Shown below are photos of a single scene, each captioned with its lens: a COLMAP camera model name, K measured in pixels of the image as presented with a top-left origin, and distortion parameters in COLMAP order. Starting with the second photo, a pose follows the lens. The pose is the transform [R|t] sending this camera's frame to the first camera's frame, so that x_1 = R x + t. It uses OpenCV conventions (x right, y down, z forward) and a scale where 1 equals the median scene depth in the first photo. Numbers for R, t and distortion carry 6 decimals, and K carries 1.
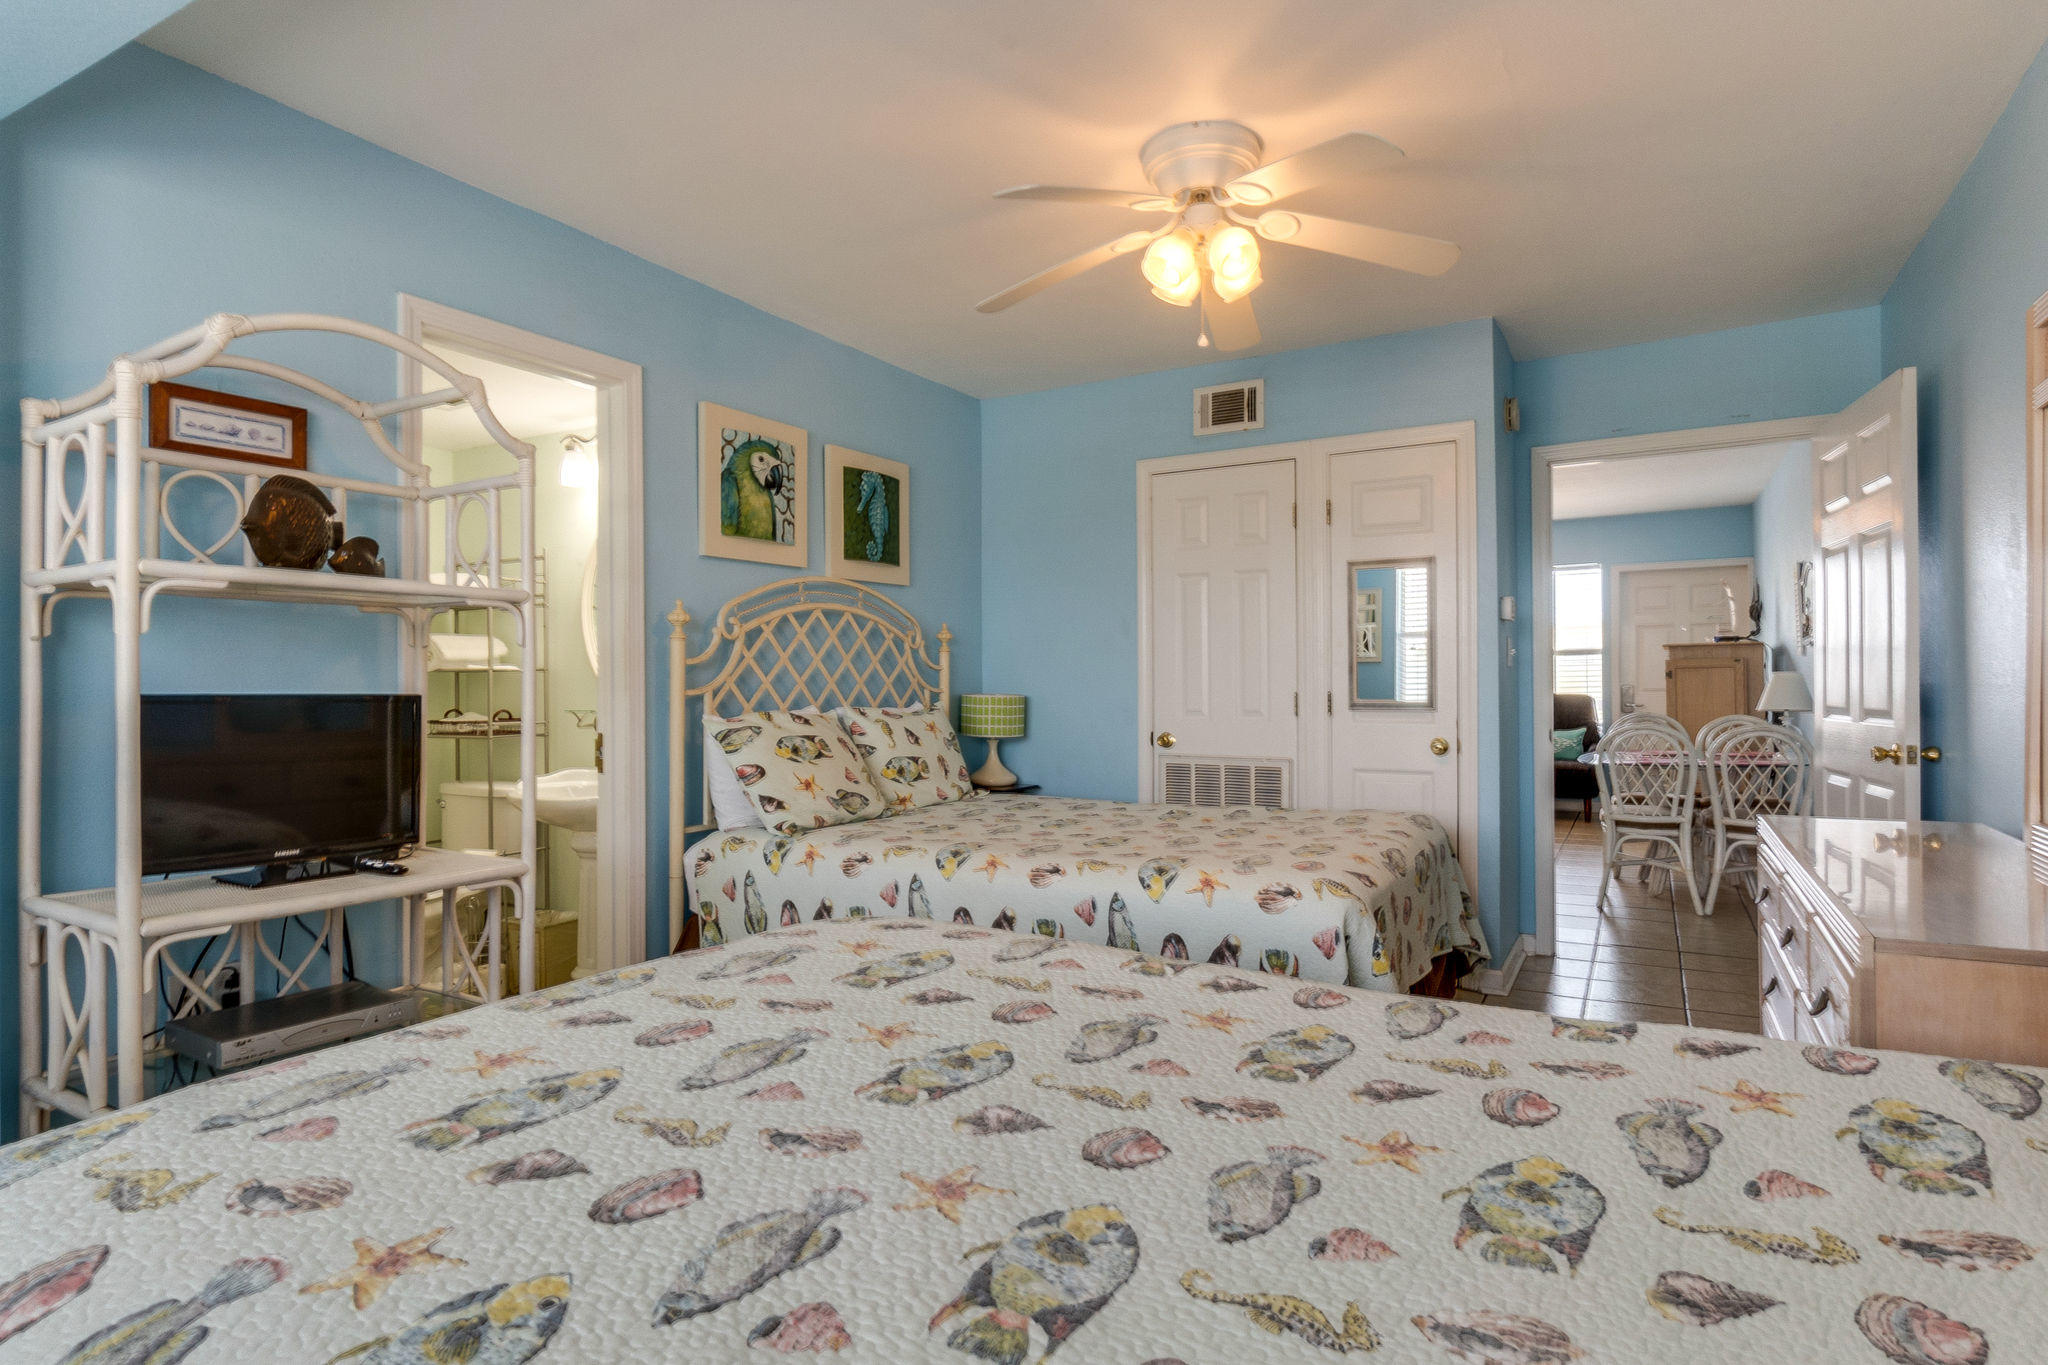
lens RADIAL K [[1088.4, 0, 1024.0], [0, 1088.4, 682.5], [0, 0, 1]] dist [0.004698, 0.000815]
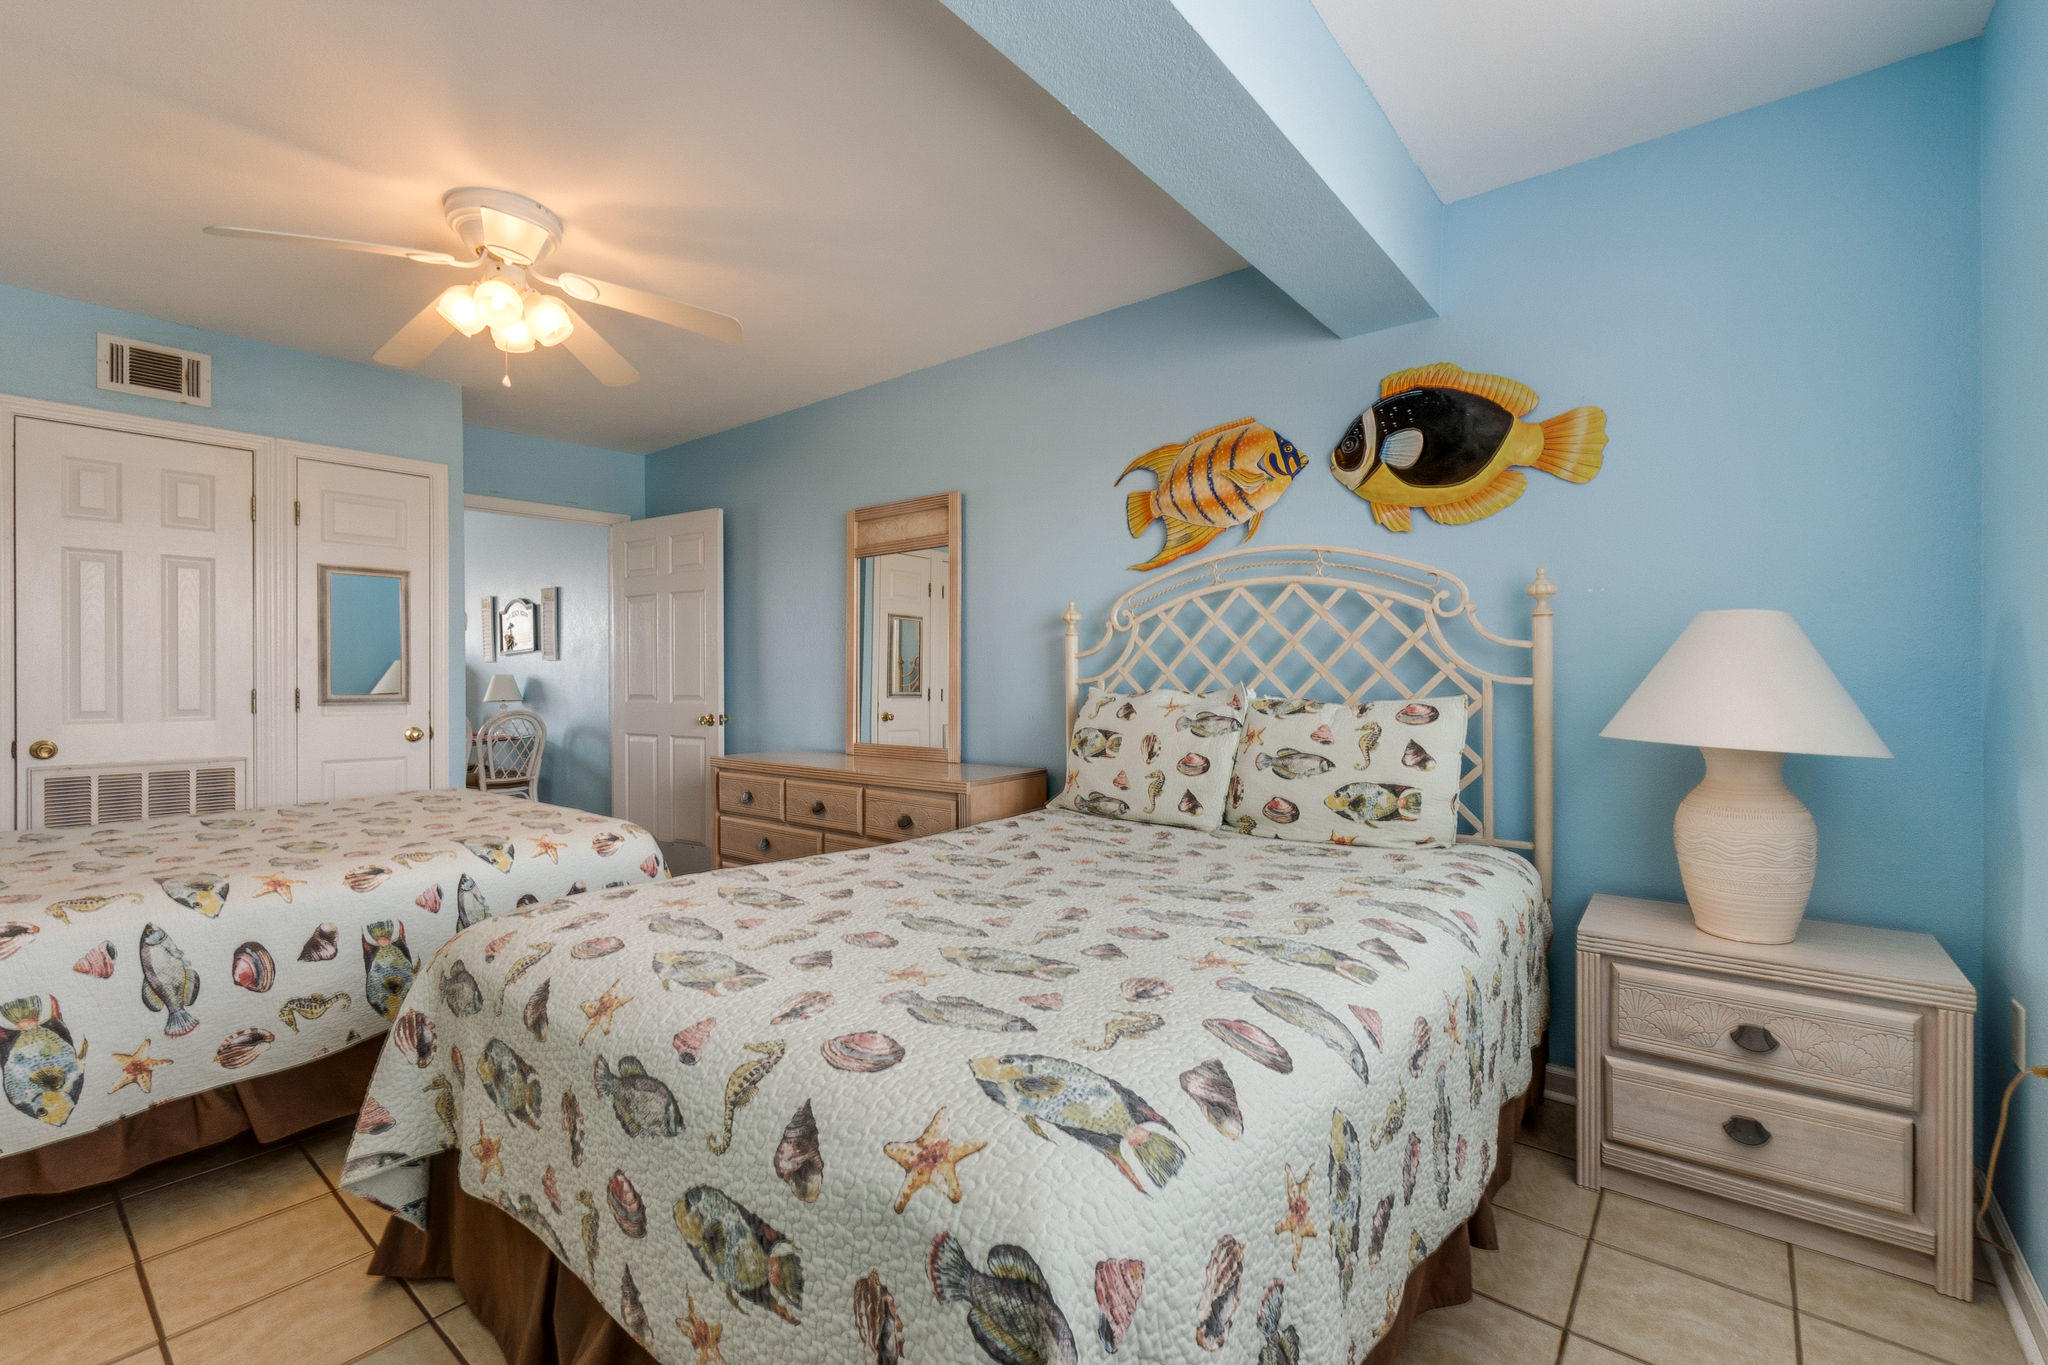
lens RADIAL K [[893.7, 0, 986.4], [0, 893.7, 679.6], [0, 0, 1]] dist [-0.000775, -0.000186]
pose [[0.182348, 0.004738, 0.983223, -1.398182], [-0.000441, 0.999989, -0.004737, 0.013071], [-0.983234, 0.000430, 0.182348, 0.686065]]
